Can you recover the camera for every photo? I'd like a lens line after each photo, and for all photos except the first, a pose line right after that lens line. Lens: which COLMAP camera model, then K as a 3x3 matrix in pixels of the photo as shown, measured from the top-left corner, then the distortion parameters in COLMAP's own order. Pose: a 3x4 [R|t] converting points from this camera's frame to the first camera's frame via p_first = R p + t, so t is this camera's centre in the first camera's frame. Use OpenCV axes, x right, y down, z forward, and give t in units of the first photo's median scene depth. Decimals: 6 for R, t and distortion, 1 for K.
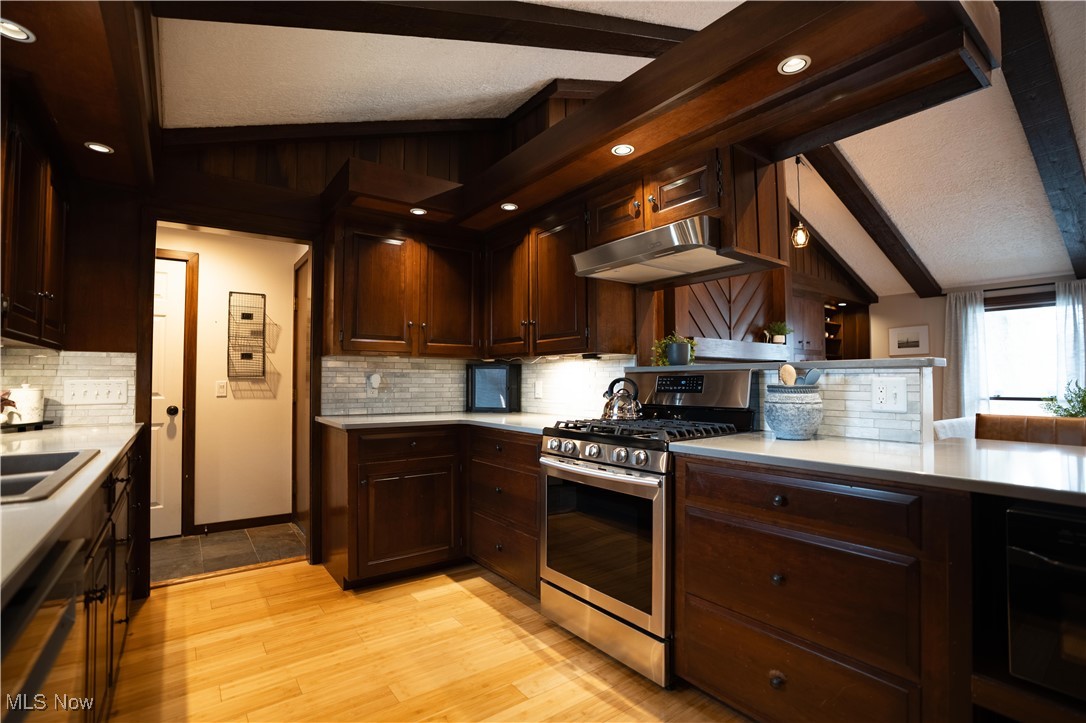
lens RADIAL K [[502.2, 0, 539.8], [0, 502.2, 364.6], [0, 0, 1]] dist [-0.064806, 0.023220]
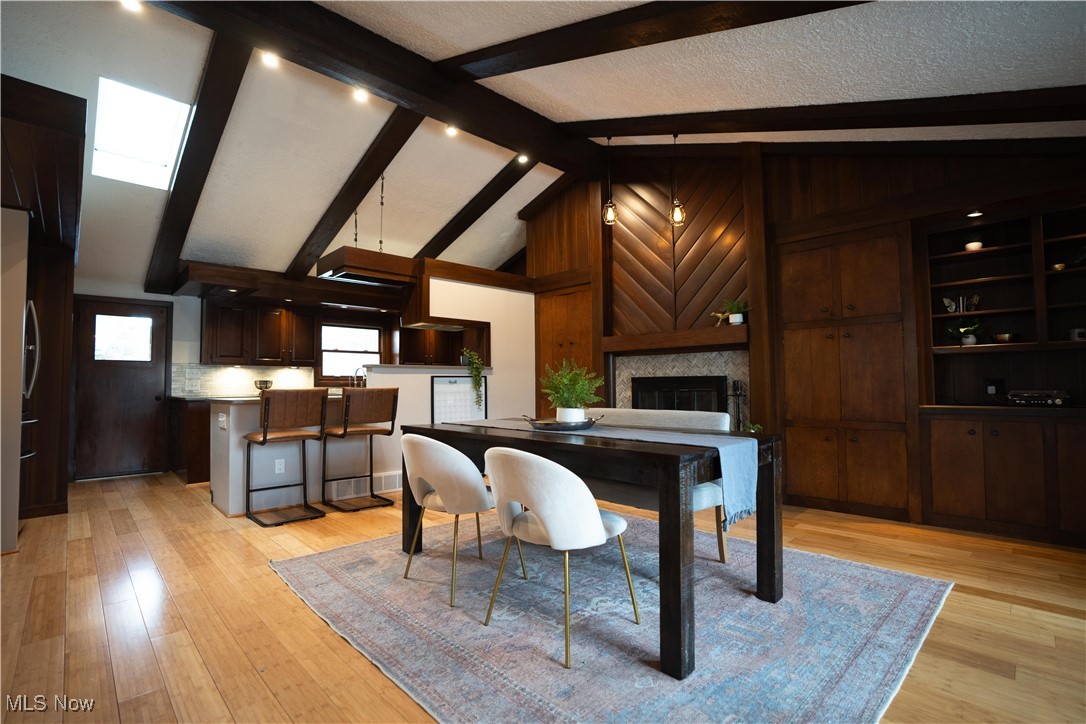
lens RADIAL K [[502.2, 0, 539.8], [0, 502.2, 365.1], [0, 0, 1]] dist [-0.064806, 0.023220]
pose [[0.132131, -0.042018, -0.990341, 2.425020], [0.042004, 0.998441, -0.036757, 0.086571], [0.990342, -0.036741, 0.133690, 1.029568]]
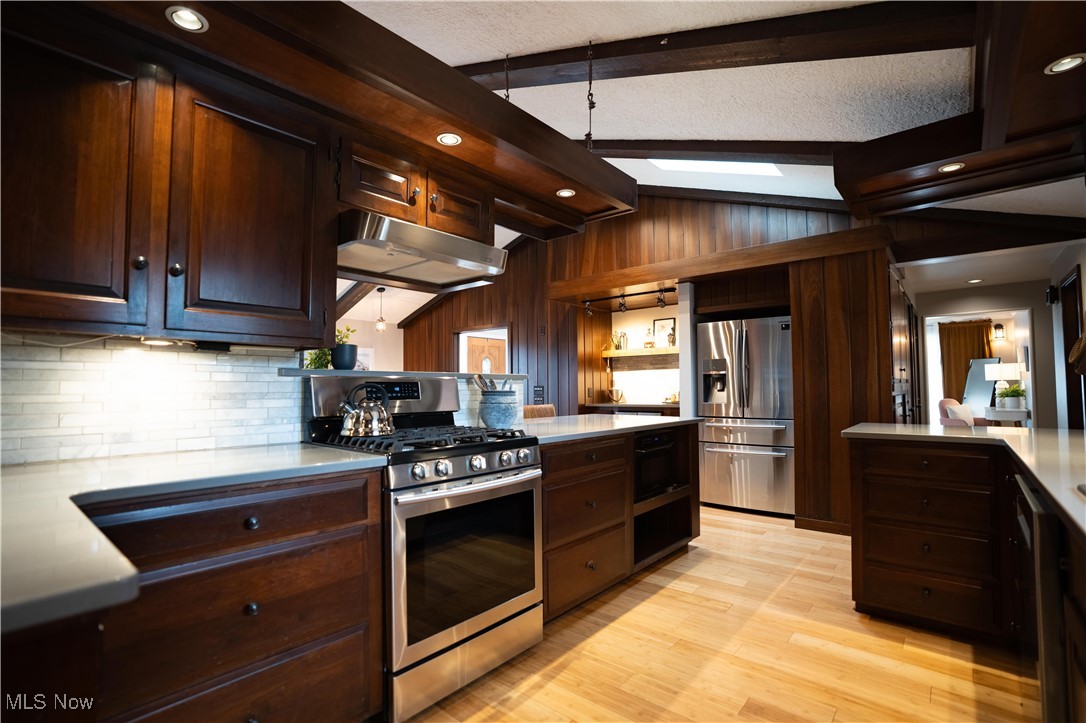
lens RADIAL K [[508.4, 0, 543.7], [0, 508.4, 365.8], [0, 0, 1]] dist [-0.064858, 0.025195]
pose [[-0.235507, 0.041799, 0.970973, -0.672302], [-0.028845, 0.998334, -0.049973, 0.029550], [-0.971445, -0.039777, -0.233909, 0.900712]]
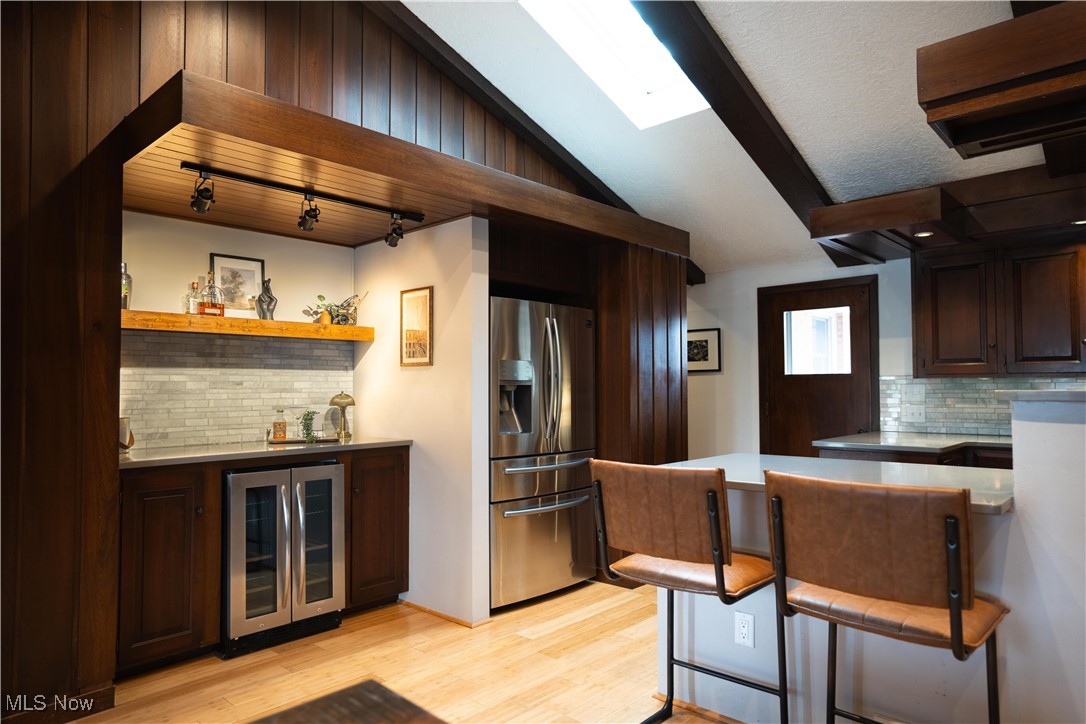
lens RADIAL K [[653.8, 0, 540.3], [0, 653.8, 368.2], [0, 0, 1]] dist [-0.003537, -0.000709]
pose [[-0.984201, -0.000173, -0.177056, 1.189719], [0.011474, 0.997835, -0.064758, 0.007421], [0.176684, -0.065766, -0.982068, 1.279938]]
